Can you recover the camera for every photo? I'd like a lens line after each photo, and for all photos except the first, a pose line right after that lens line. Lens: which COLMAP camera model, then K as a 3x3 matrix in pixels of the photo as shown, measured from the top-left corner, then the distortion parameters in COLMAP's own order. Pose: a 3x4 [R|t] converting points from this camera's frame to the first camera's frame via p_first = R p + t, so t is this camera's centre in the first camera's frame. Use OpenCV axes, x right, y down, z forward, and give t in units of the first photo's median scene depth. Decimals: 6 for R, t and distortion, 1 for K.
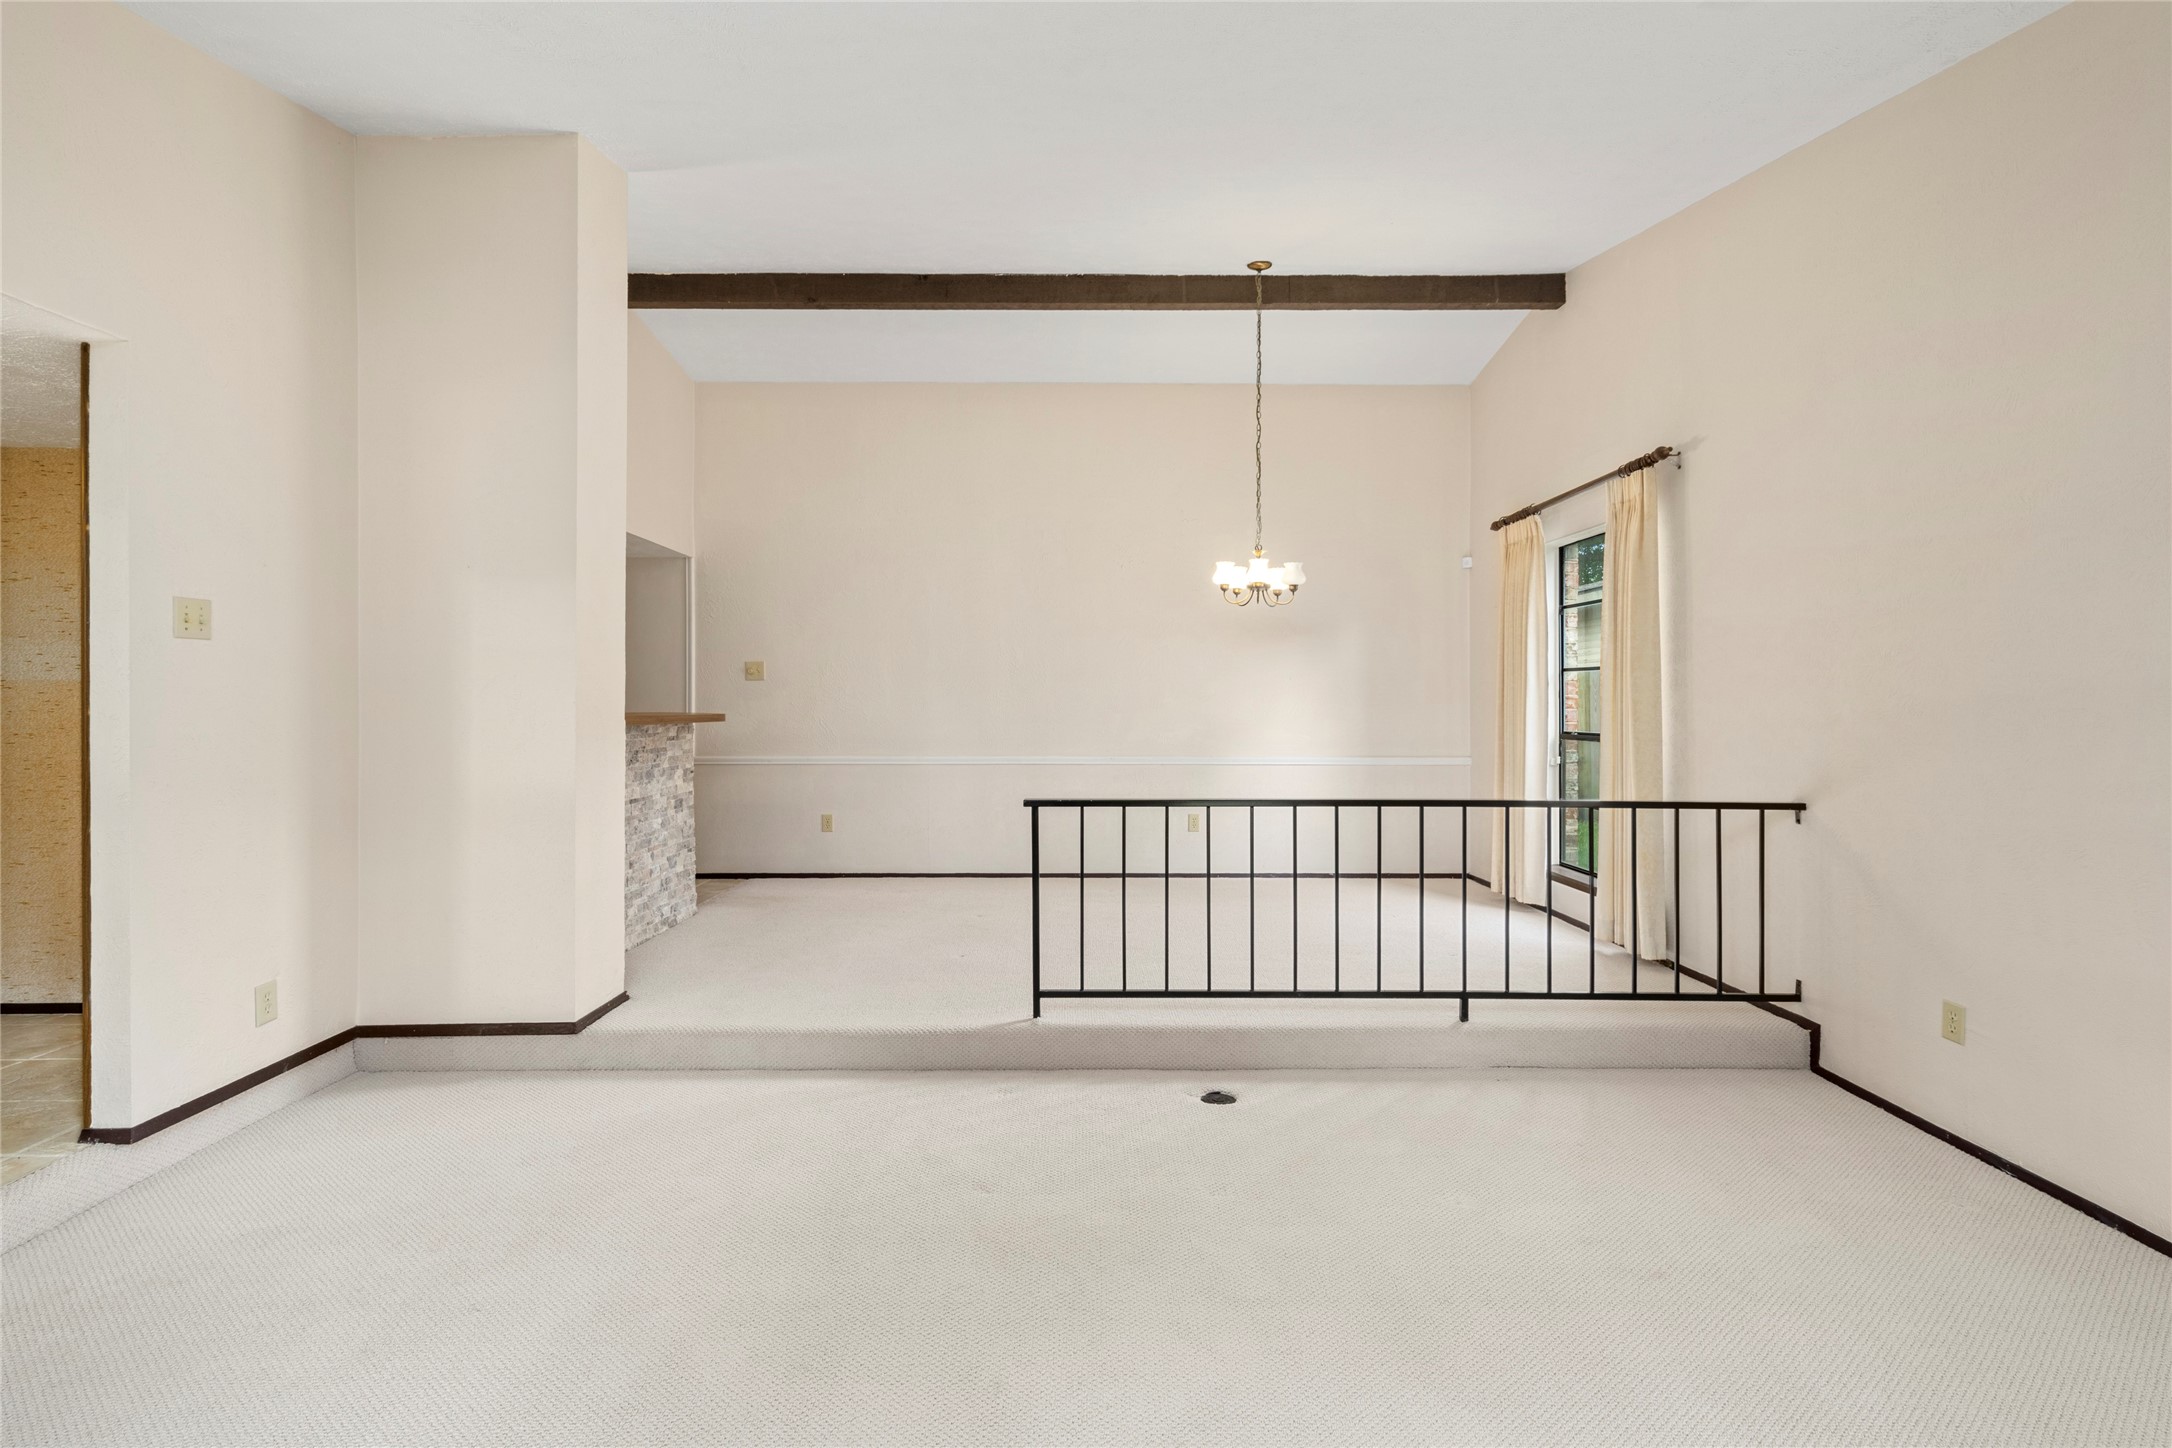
lens RADIAL K [[995.0, 0, 1079.5], [0, 995.0, 704.5], [0, 0, 1]] dist [-0.000153, 0.001537]
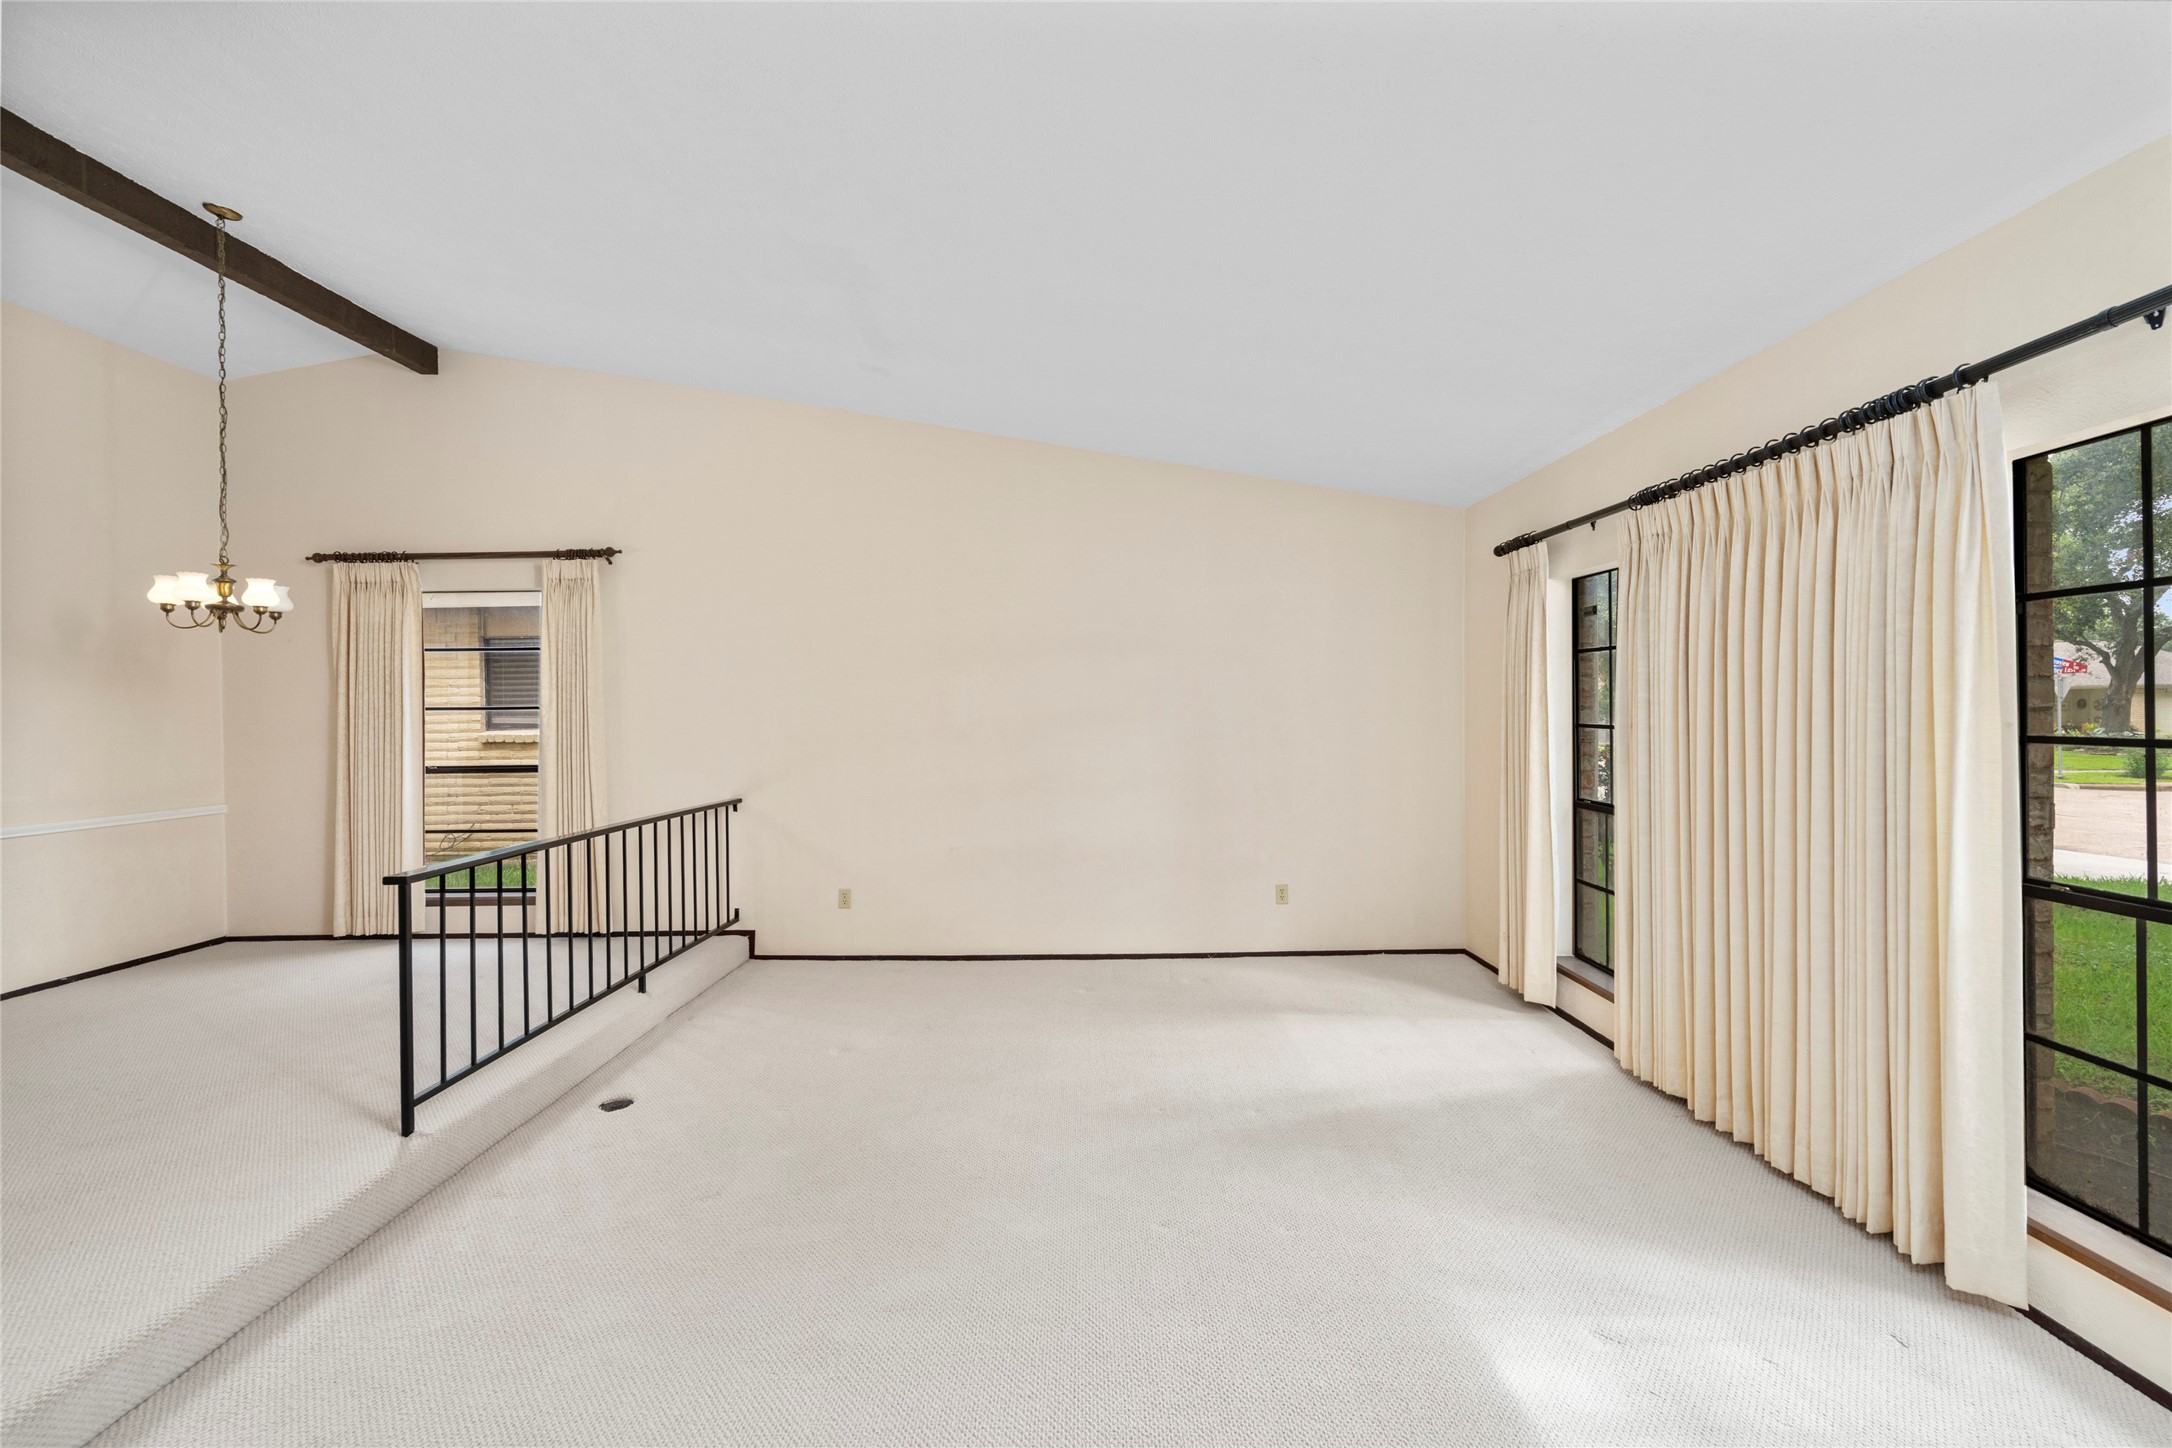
lens RADIAL K [[995.0, 0, 1079.0], [0, 995.0, 723.3], [0, 0, 1]] dist [-0.000153, 0.001537]
pose [[0.013084, -0.012899, 0.999831, -0.878996], [0.013240, 0.999831, 0.012726, -0.036672], [-0.999827, 0.013071, 0.013253, 0.417911]]
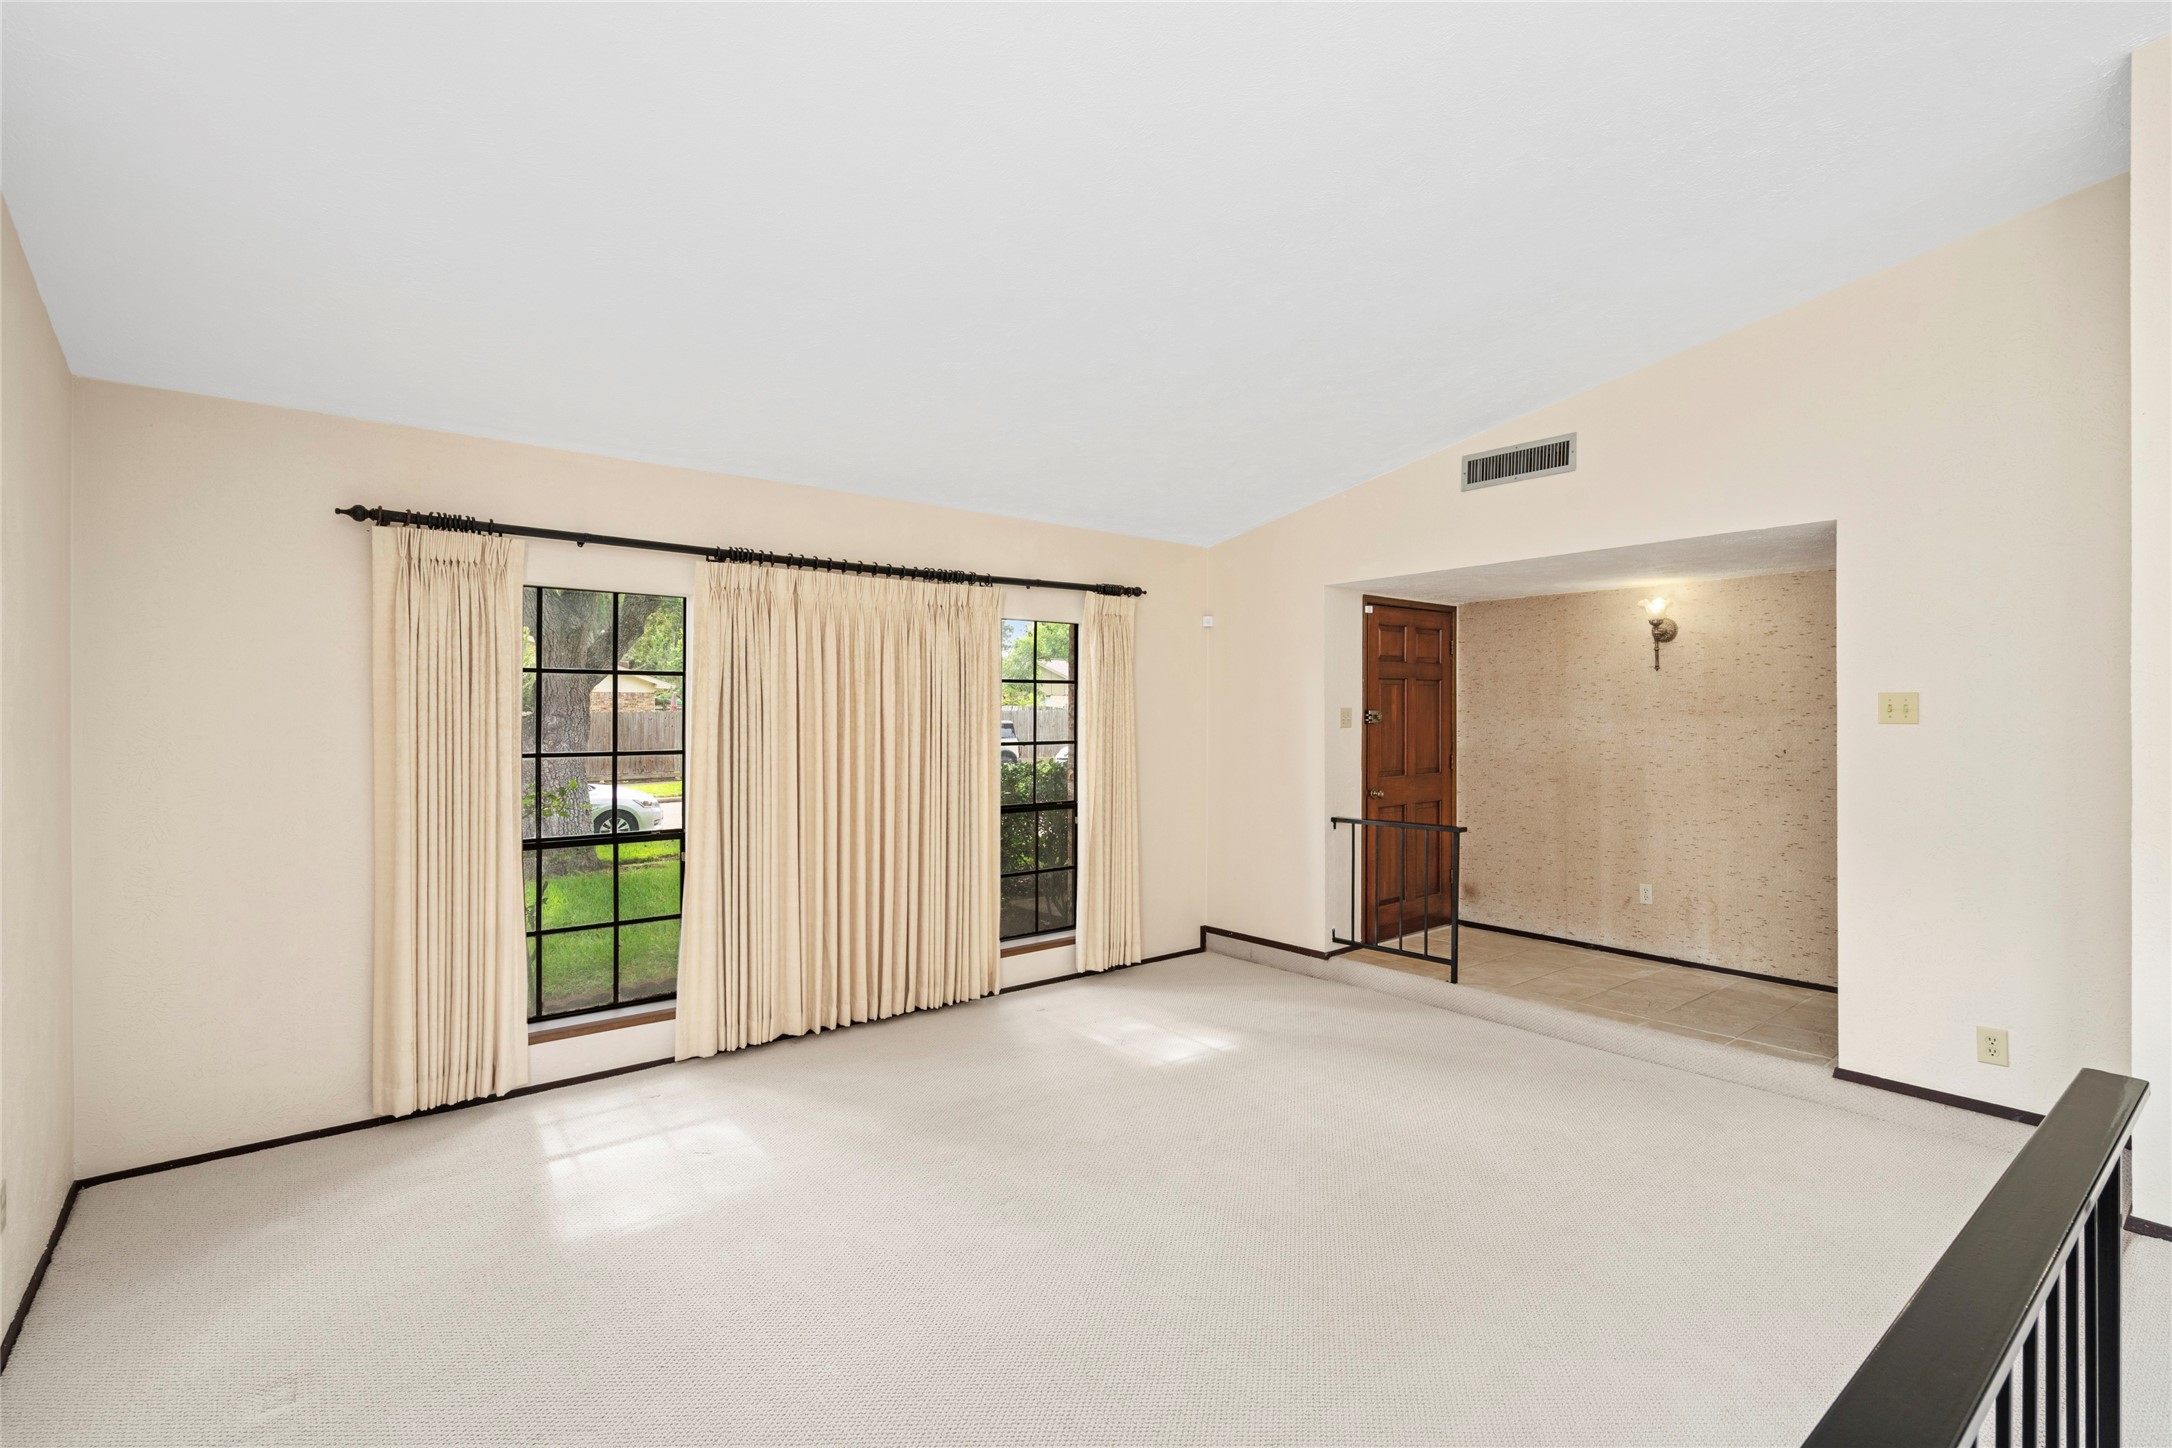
lens RADIAL K [[995.0, 0, 1087.6], [0, 995.0, 711.5], [0, 0, 1]] dist [-0.000153, 0.001537]
pose [[-0.778697, 0.000886, -0.627400, 0.578117], [-0.003713, 0.999975, 0.006020, -0.067187], [0.627389, 0.007017, -0.778674, 1.056595]]
